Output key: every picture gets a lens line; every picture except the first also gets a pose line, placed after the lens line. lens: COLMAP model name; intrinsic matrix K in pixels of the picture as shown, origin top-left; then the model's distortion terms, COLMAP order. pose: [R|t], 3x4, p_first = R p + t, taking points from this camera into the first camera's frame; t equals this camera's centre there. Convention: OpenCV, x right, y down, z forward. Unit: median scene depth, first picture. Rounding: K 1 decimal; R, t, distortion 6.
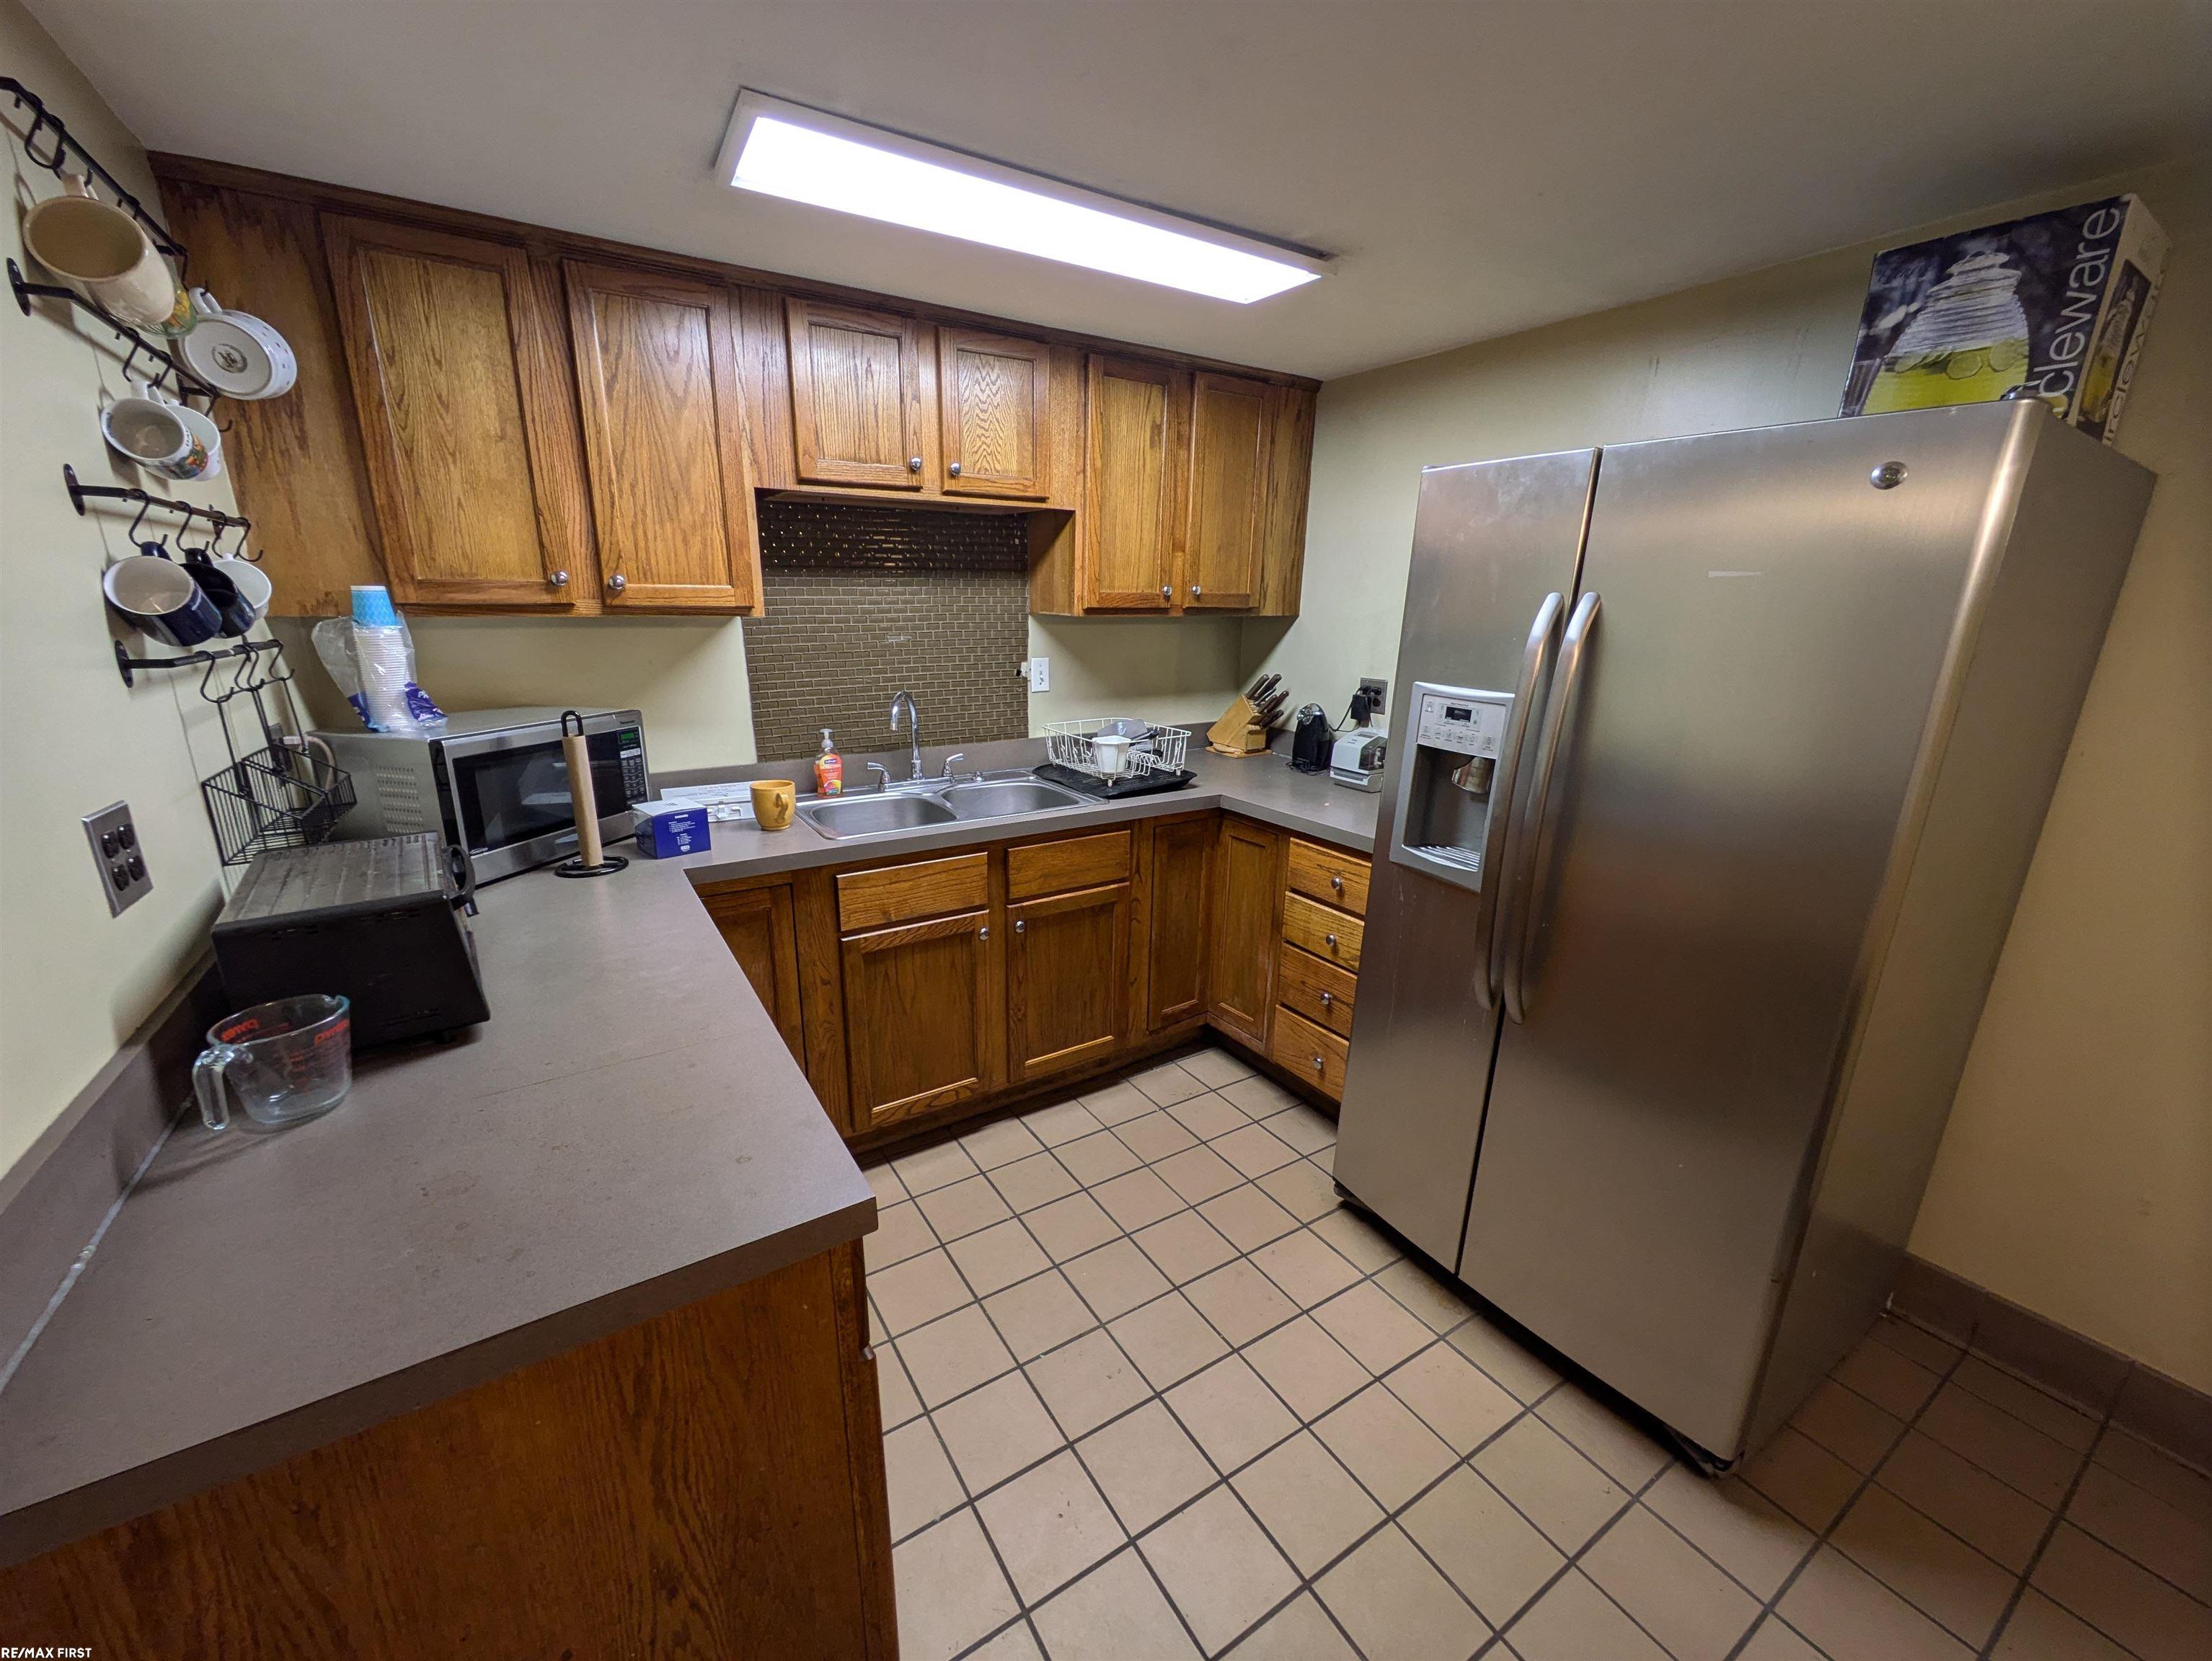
lens RADIAL K [[883.7, 0, 1096.5], [0, 883.7, 829.6], [0, 0, 1]] dist [-0.002941, 0.004370]
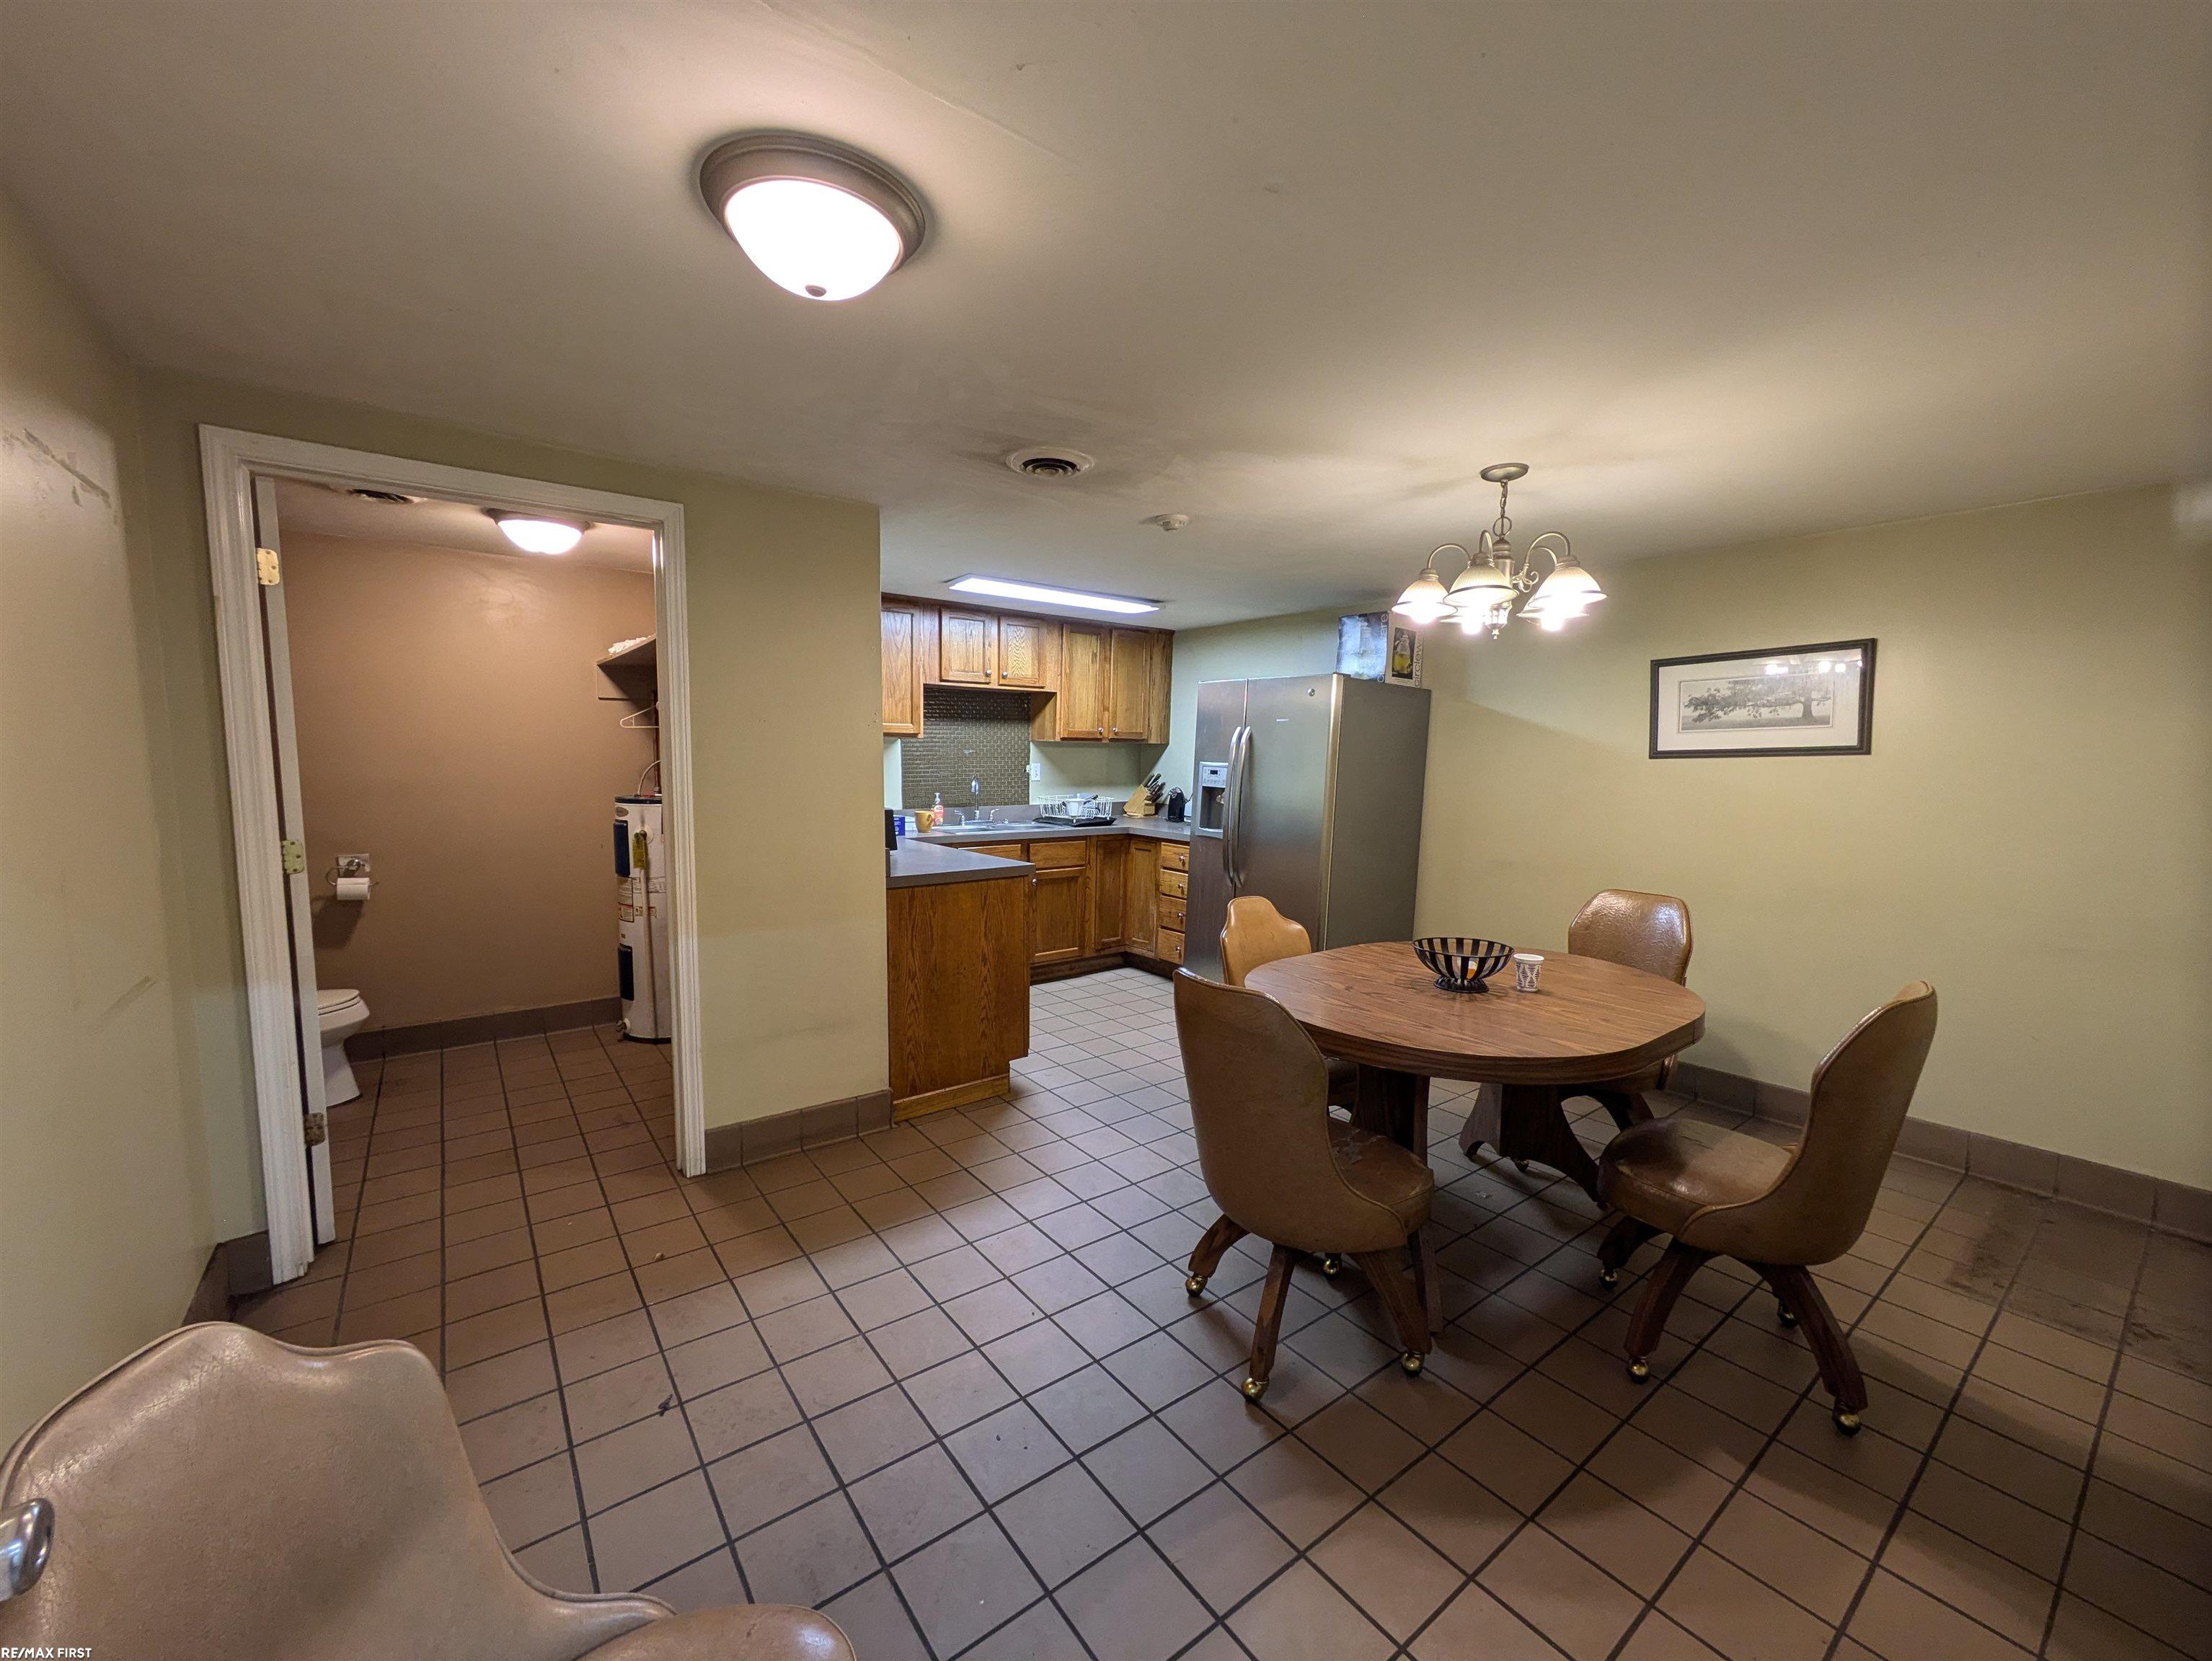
lens RADIAL K [[883.7, 0, 1096.5], [0, 883.7, 829.6], [0, 0, 1]] dist [-0.002941, 0.004370]
pose [[0.996894, -0.003905, 0.078662, -0.093176], [0.017021, 0.985850, -0.166763, 0.302735], [-0.076898, 0.167584, 0.982854, -0.983775]]
